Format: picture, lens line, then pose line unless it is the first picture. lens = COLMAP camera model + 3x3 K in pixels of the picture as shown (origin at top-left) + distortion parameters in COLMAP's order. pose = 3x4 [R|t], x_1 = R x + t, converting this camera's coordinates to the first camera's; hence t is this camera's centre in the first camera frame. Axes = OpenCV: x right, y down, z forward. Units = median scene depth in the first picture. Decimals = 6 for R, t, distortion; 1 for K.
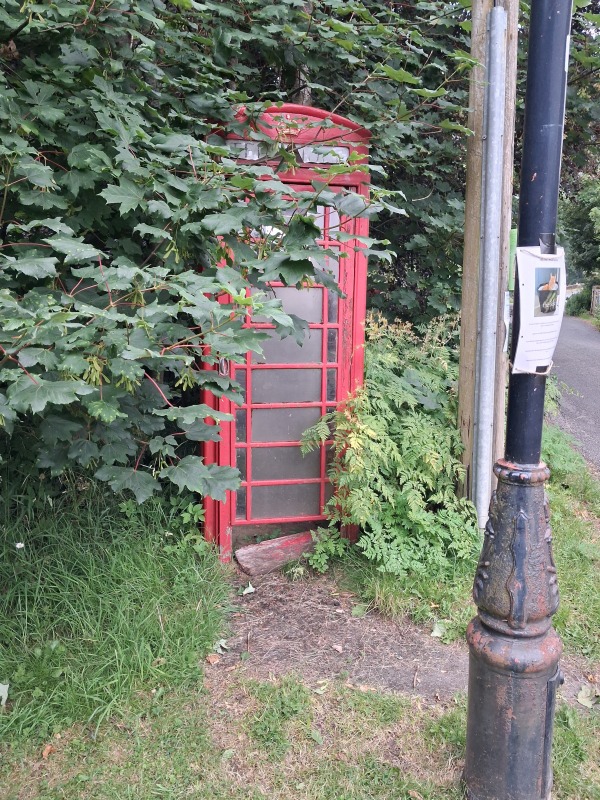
lens RADIAL K [[626.2, 0, 300.0], [0, 626.2, 400.0], [0, 0, 1]] dist [0.004294, -0.073395]
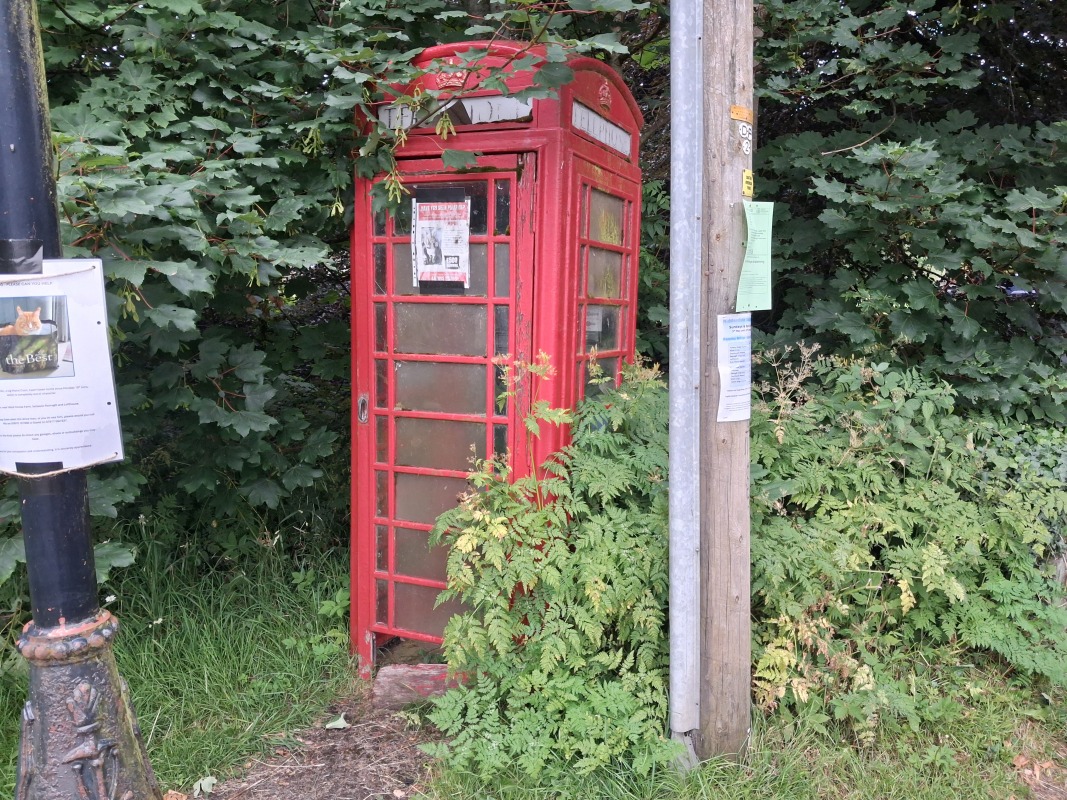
lens RADIAL K [[836.7, 0, 548.8], [0, 836.7, 401.0], [0, 0, 1]] dist [0.007803, -0.014753]
pose [[0.829847, 0.070668, -0.553498, 0.637530], [-0.093100, 0.995579, -0.012471, -0.077027], [0.550170, 0.061880, 0.832757, 0.318261]]
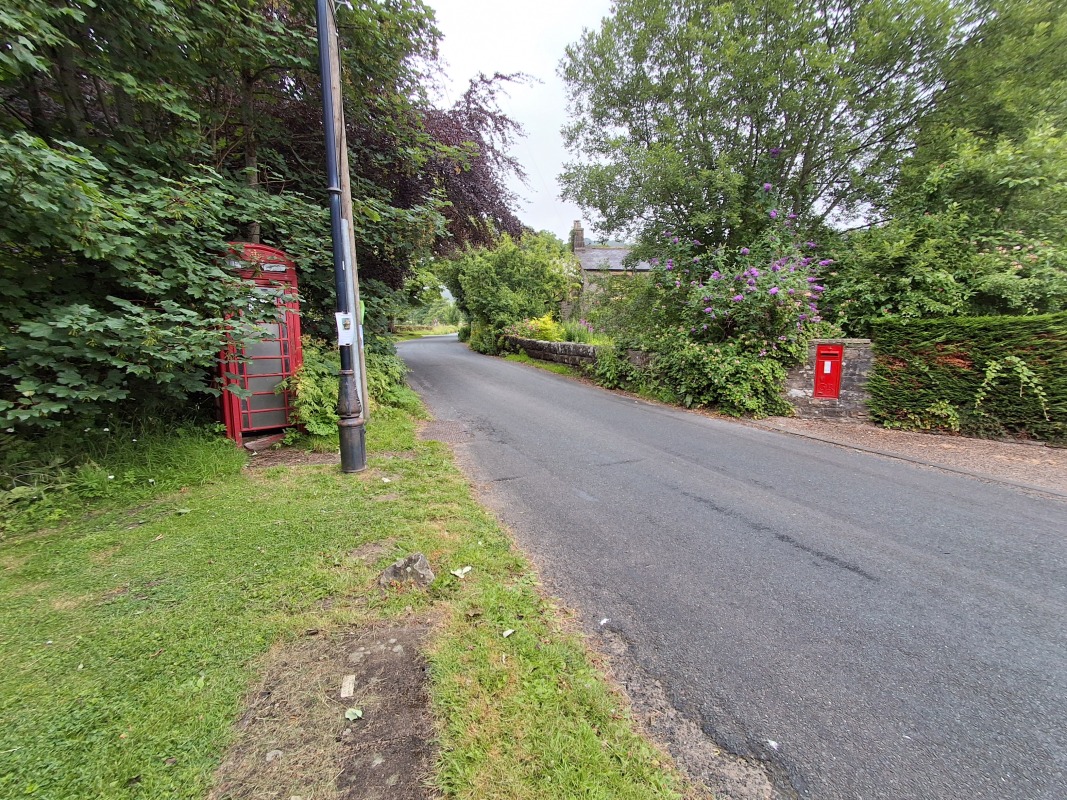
lens RADIAL K [[440.7, 0, 533.5], [0, 440.7, 400.0], [0, 0, 1]] dist [0.001557, 0.000066]
pose [[0.845883, -0.083885, 0.526731, -0.050471], [0.083873, 0.996188, 0.023956, 0.148744], [-0.526733, 0.023915, 0.849694, -0.914109]]
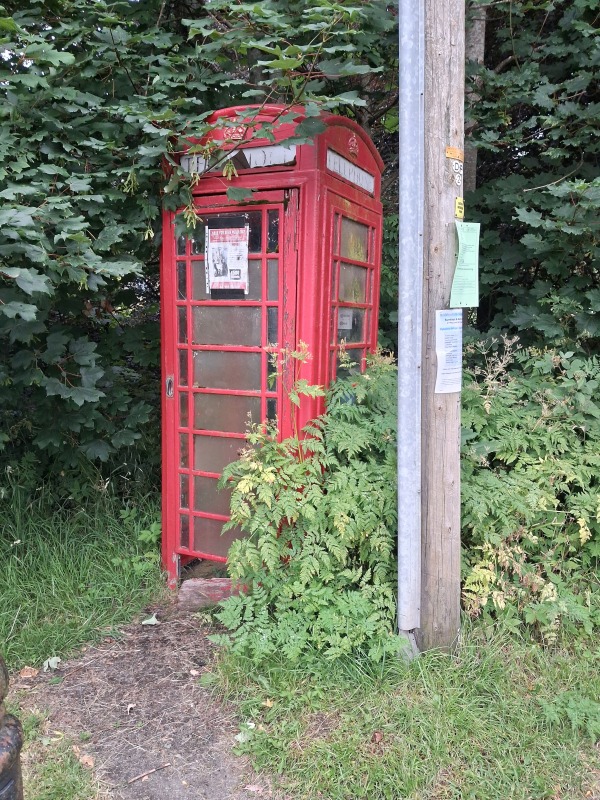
lens RADIAL K [[627.3, 0, 299.8], [0, 627.3, 409.6], [0, 0, 1]] dist [0.007803, -0.014753]
pose [[0.804290, 0.084858, -0.588146, 0.655854], [-0.095461, 0.995347, 0.013066, -0.055370], [0.586519, 0.045636, 0.808649, 0.347437]]
